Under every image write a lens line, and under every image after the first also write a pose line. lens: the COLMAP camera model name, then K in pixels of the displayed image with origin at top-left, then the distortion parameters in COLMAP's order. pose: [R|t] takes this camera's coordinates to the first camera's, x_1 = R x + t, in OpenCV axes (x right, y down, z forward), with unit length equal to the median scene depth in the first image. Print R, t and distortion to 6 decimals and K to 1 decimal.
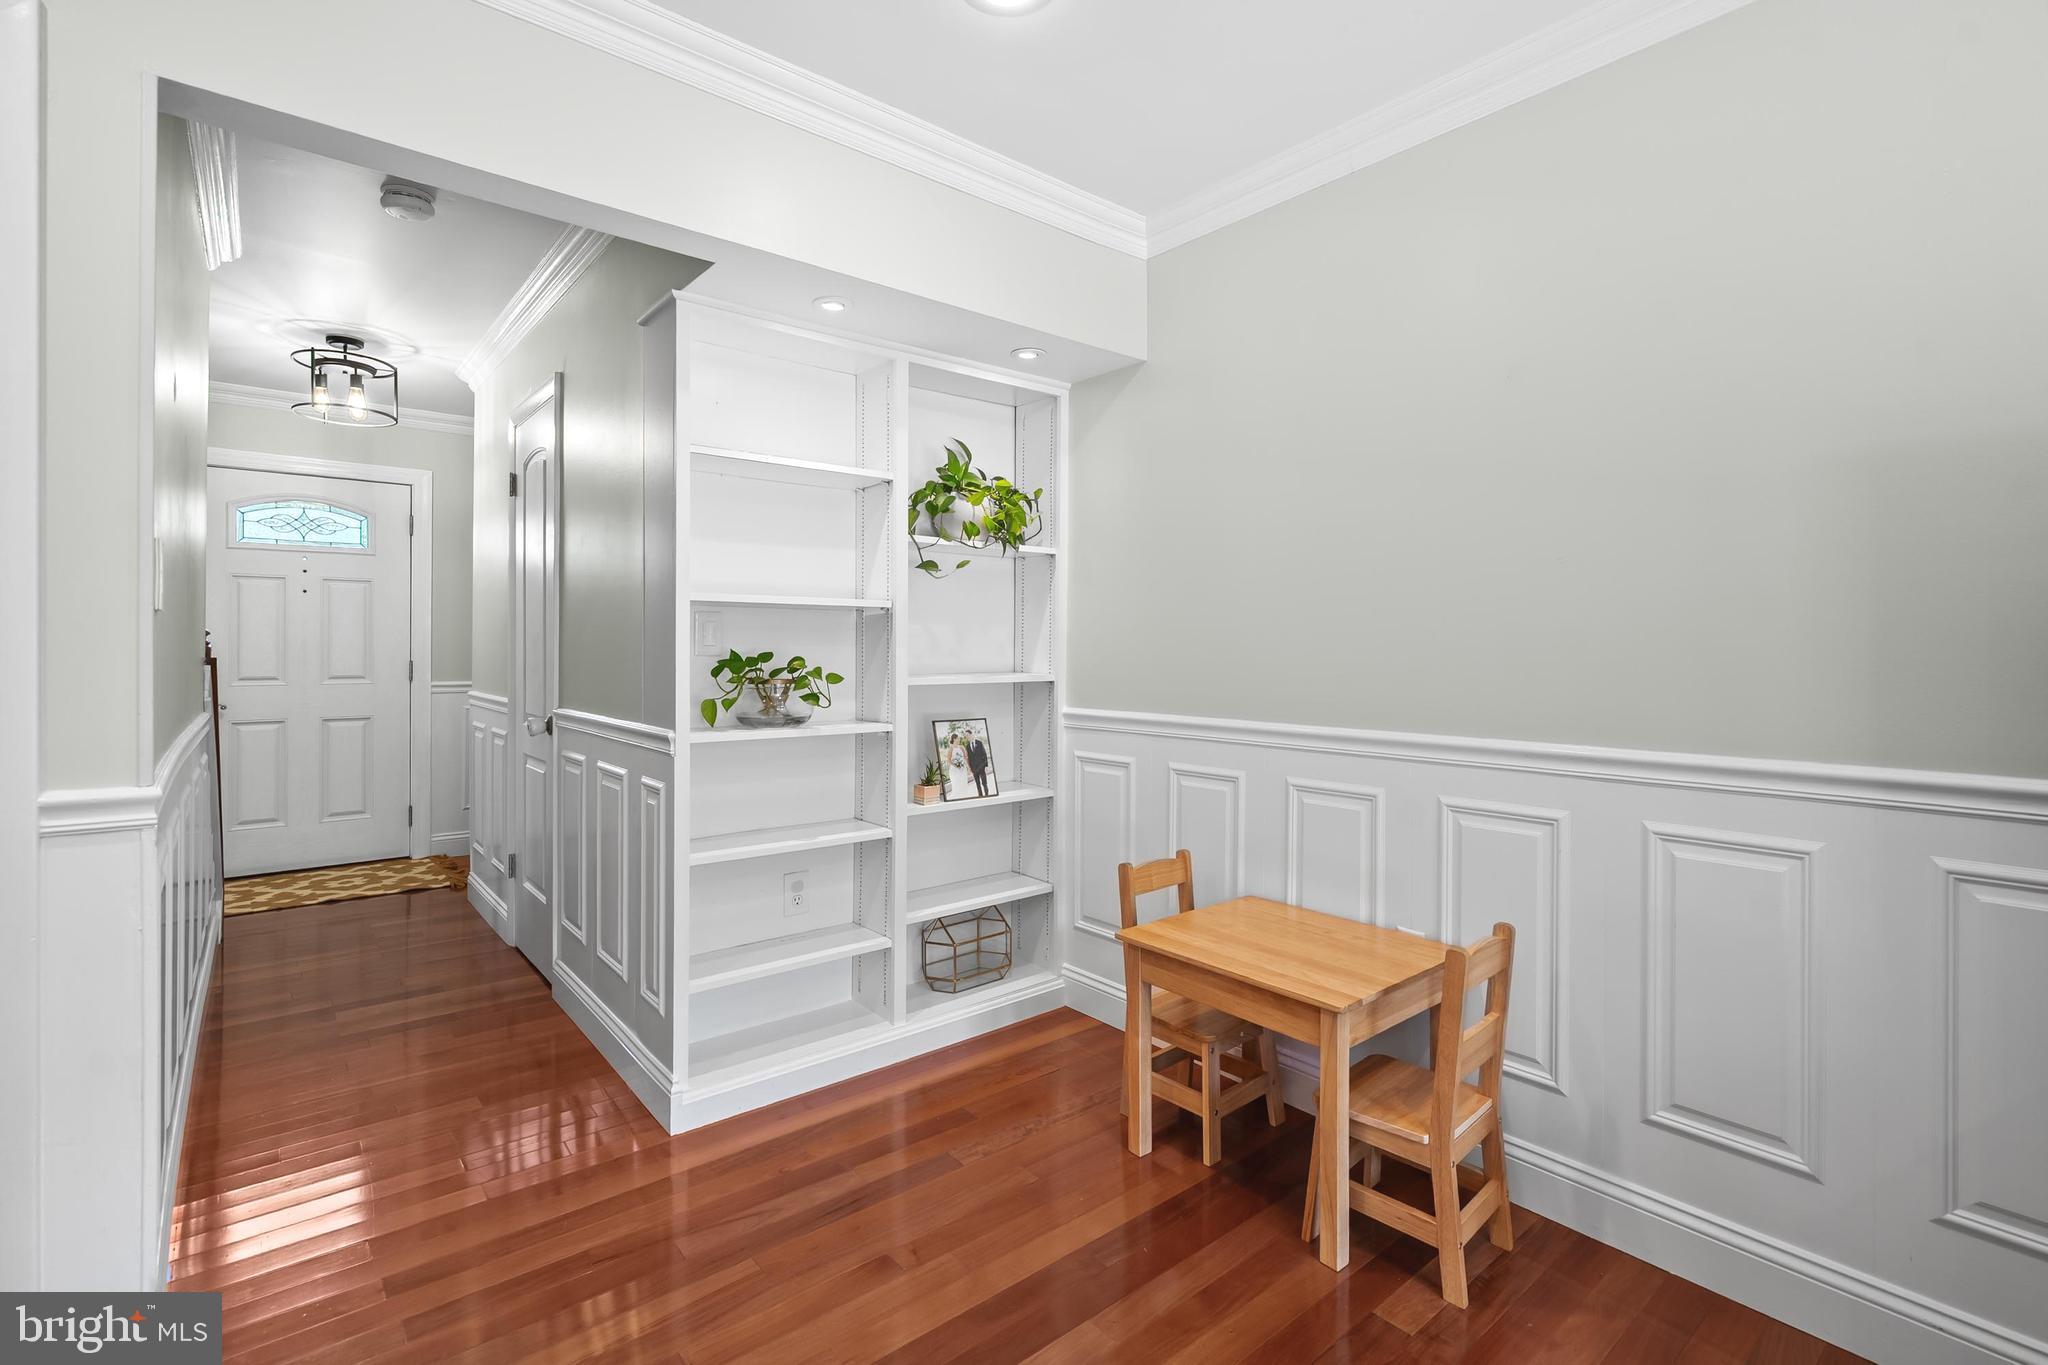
lens RADIAL K [[937.9, 0, 1024.9], [0, 937.9, 647.6], [0, 0, 1]] dist [-0.000505, 0.000003]
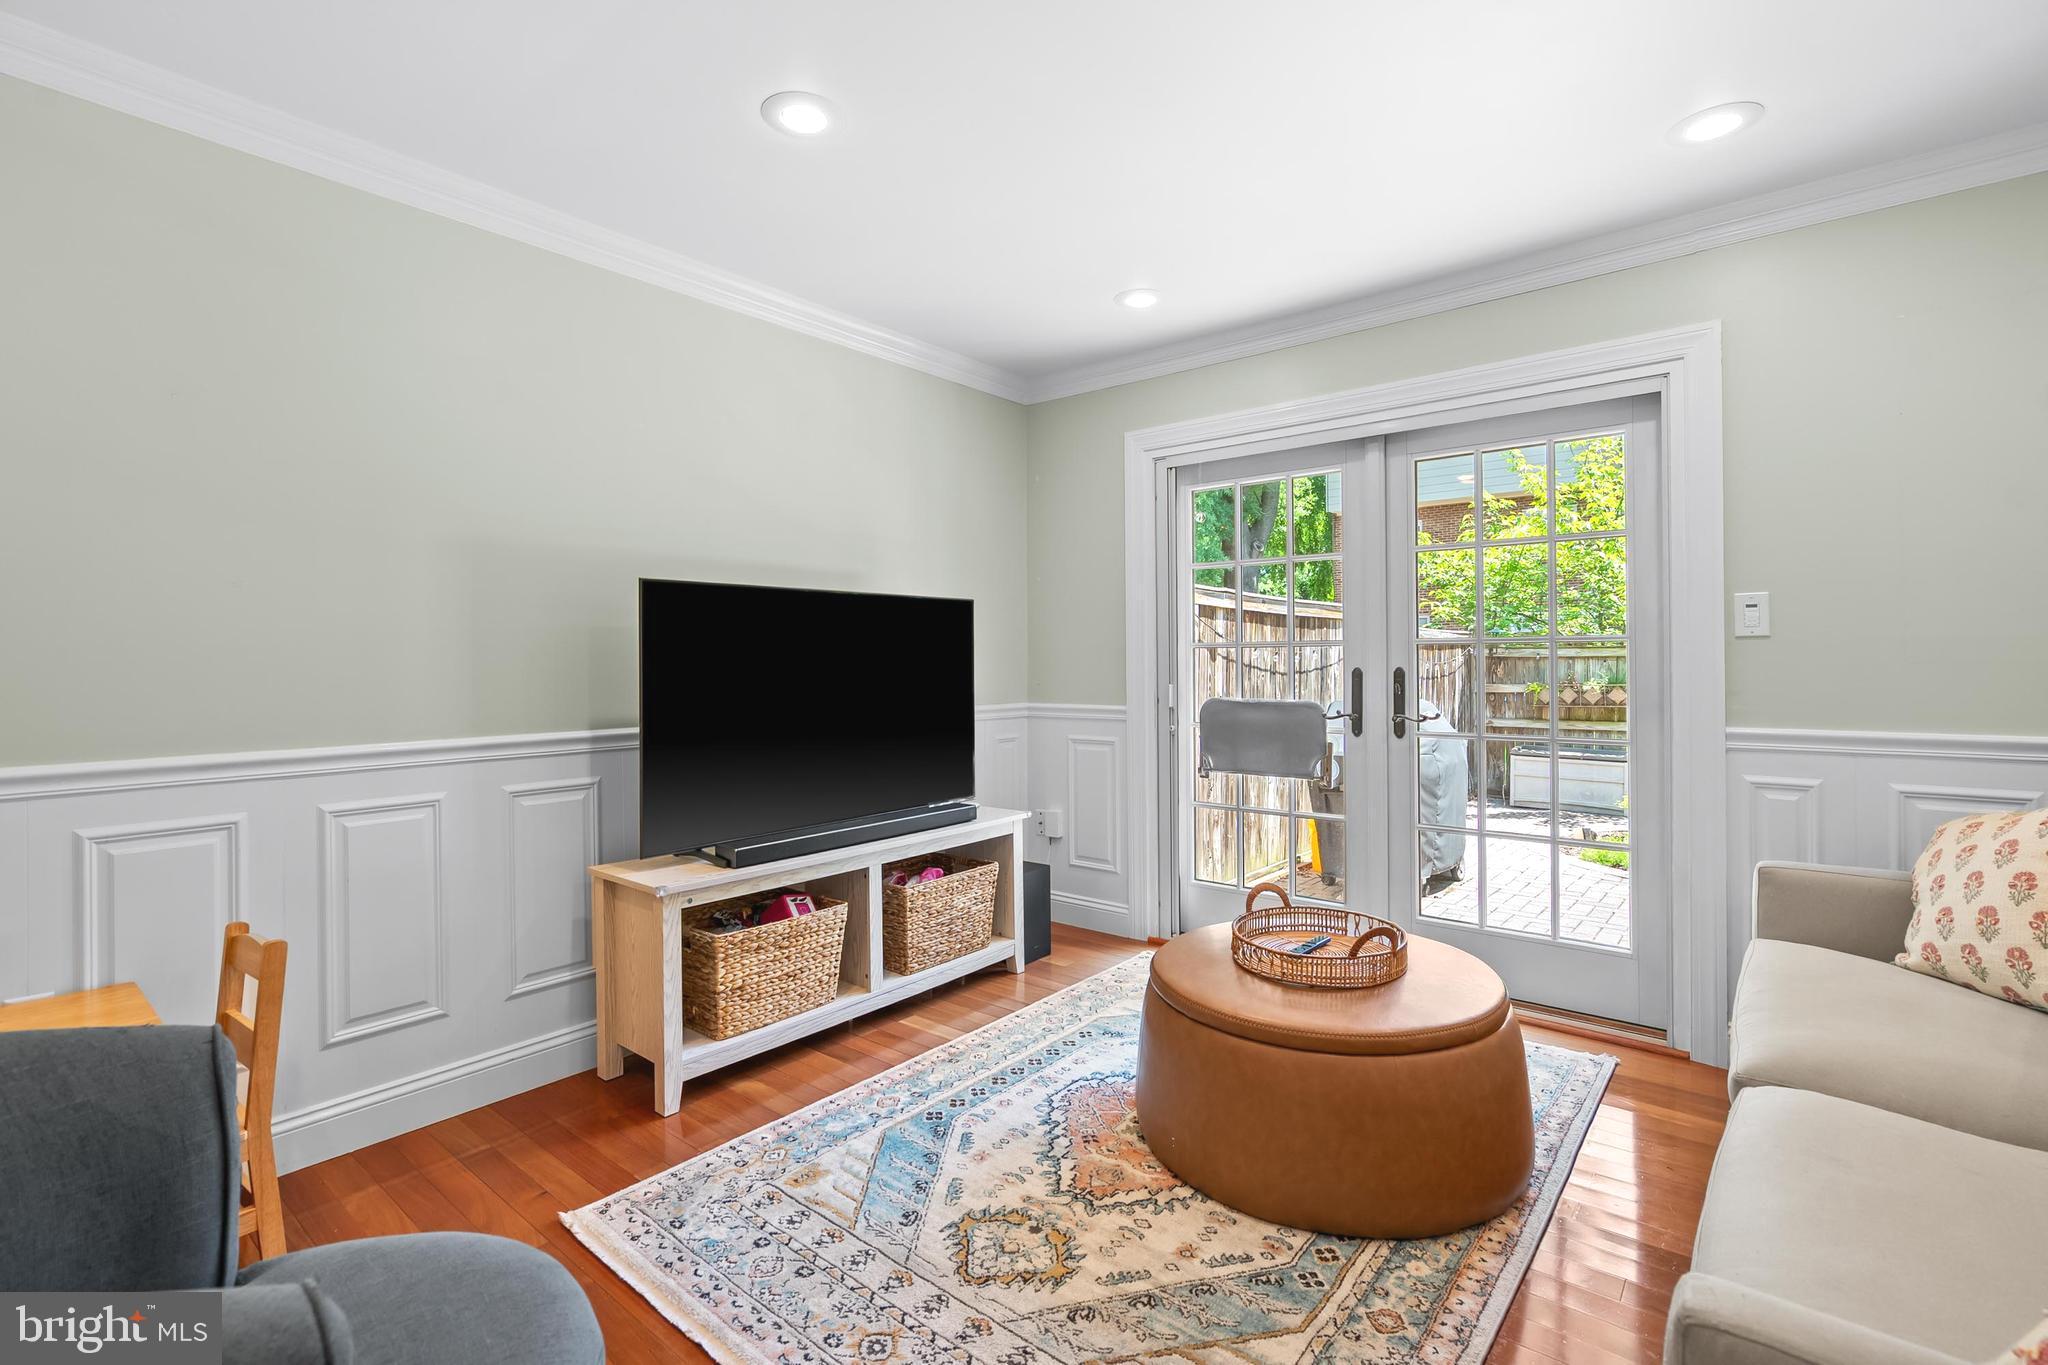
lens RADIAL K [[925.5, 0, 1030.9], [0, 925.5, 658.8], [0, 0, 1]] dist [-0.003692, 0.000446]
pose [[-0.189071, 0.000295, 0.981963, -0.649422], [0.008696, 0.999961, 0.001374, -0.000638], [-0.981925, 0.008799, -0.189066, 0.287244]]
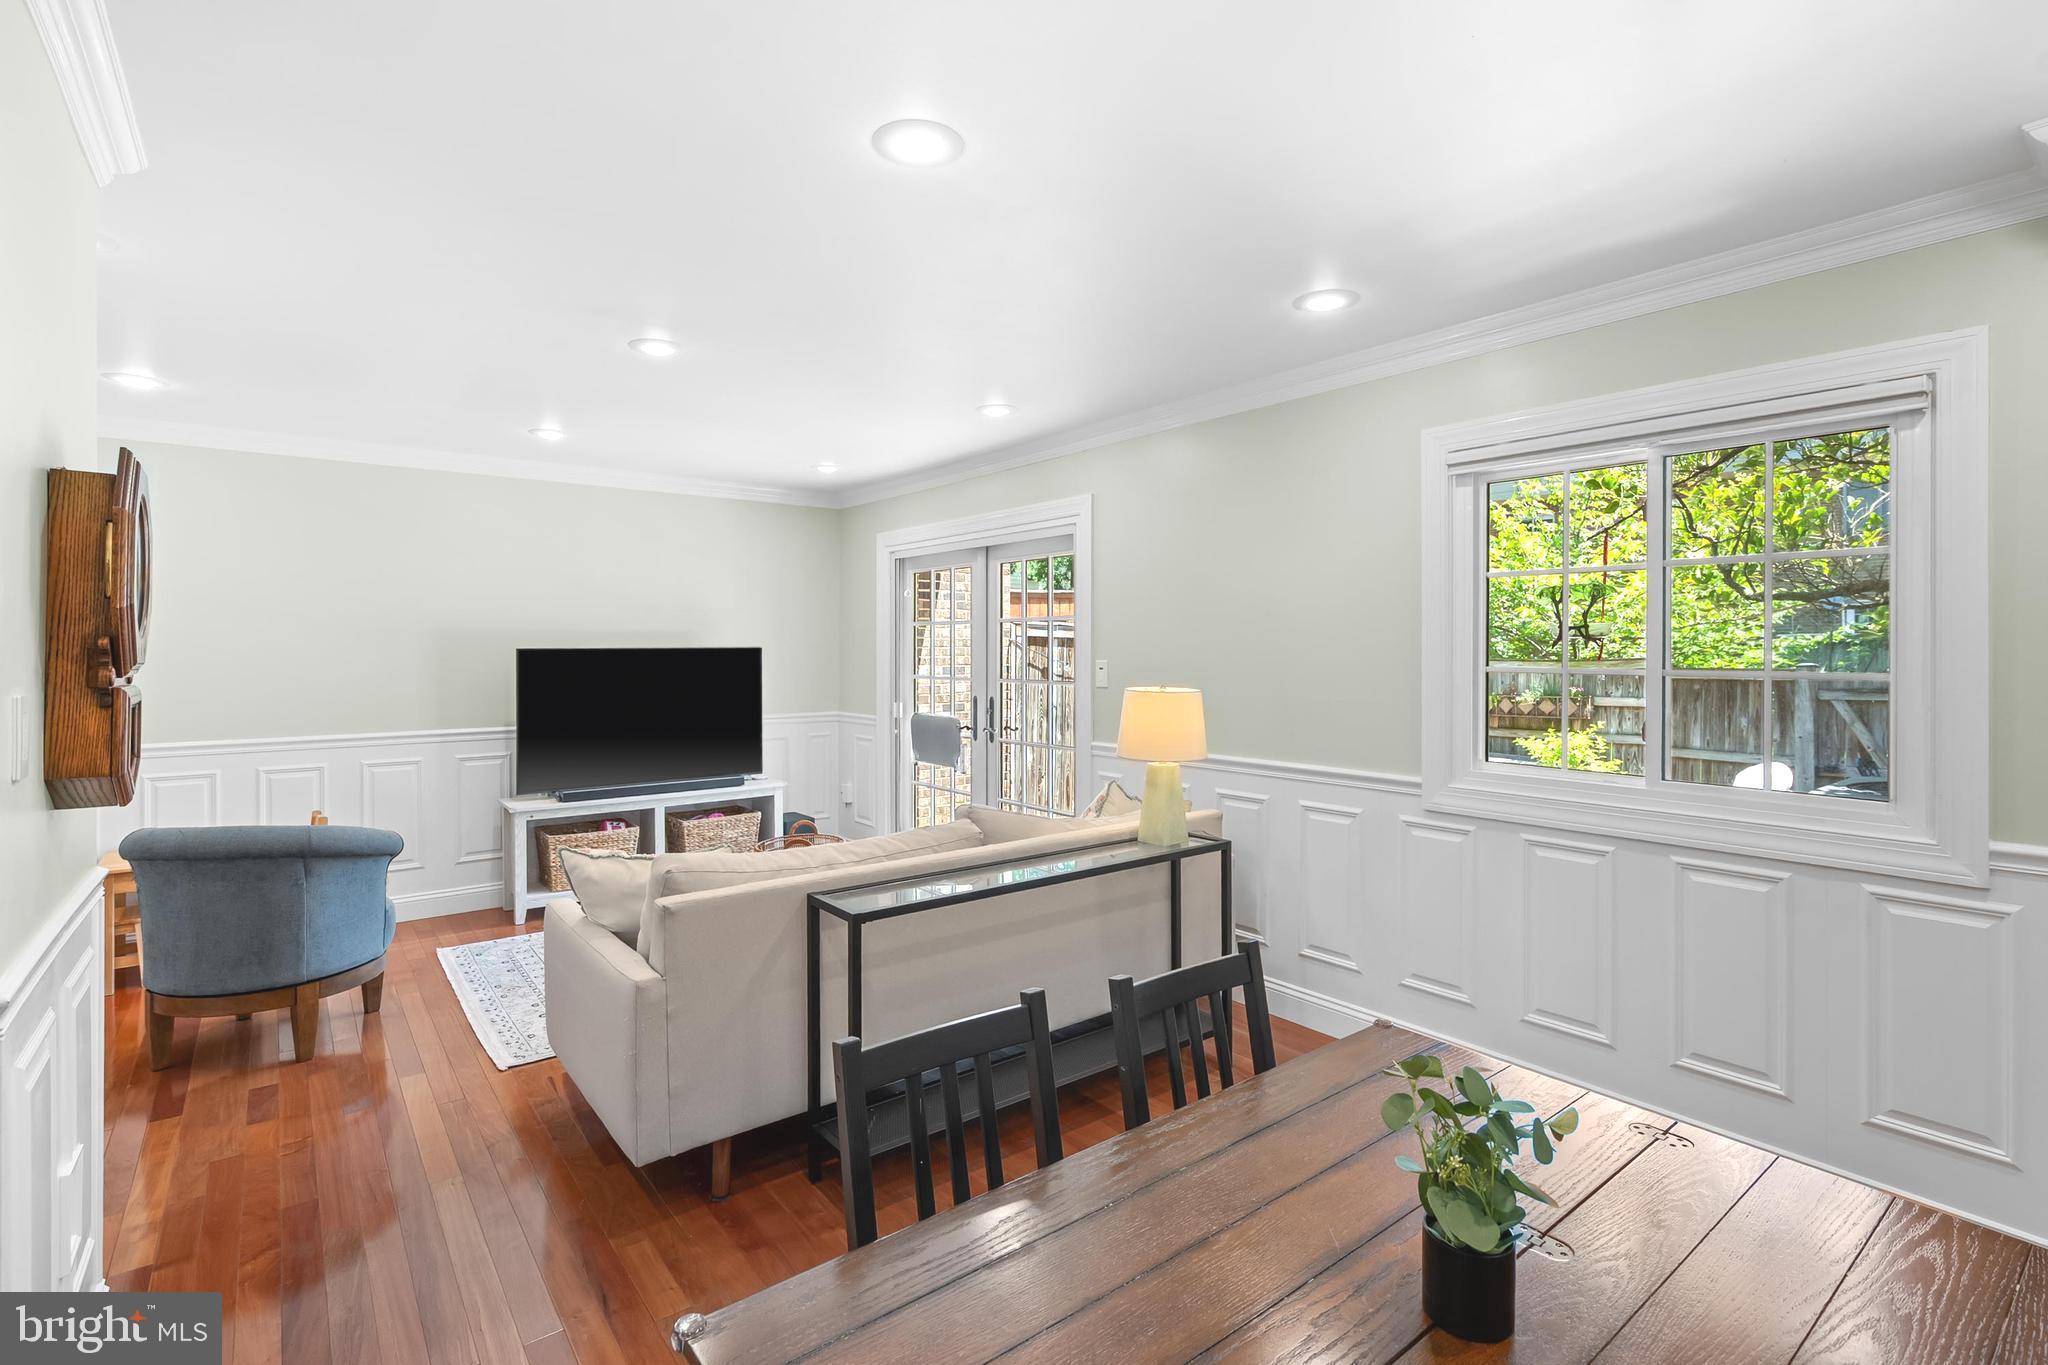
lens RADIAL K [[948.9, 0, 1033.1], [0, 948.9, 657.8], [0, 0, 1]] dist [-0.005310, -0.000382]
pose [[0.019678, -0.011952, 0.999735, -1.767394], [0.003279, 0.999924, 0.011889, -0.115951], [-0.999801, 0.003044, 0.019716, -0.839578]]
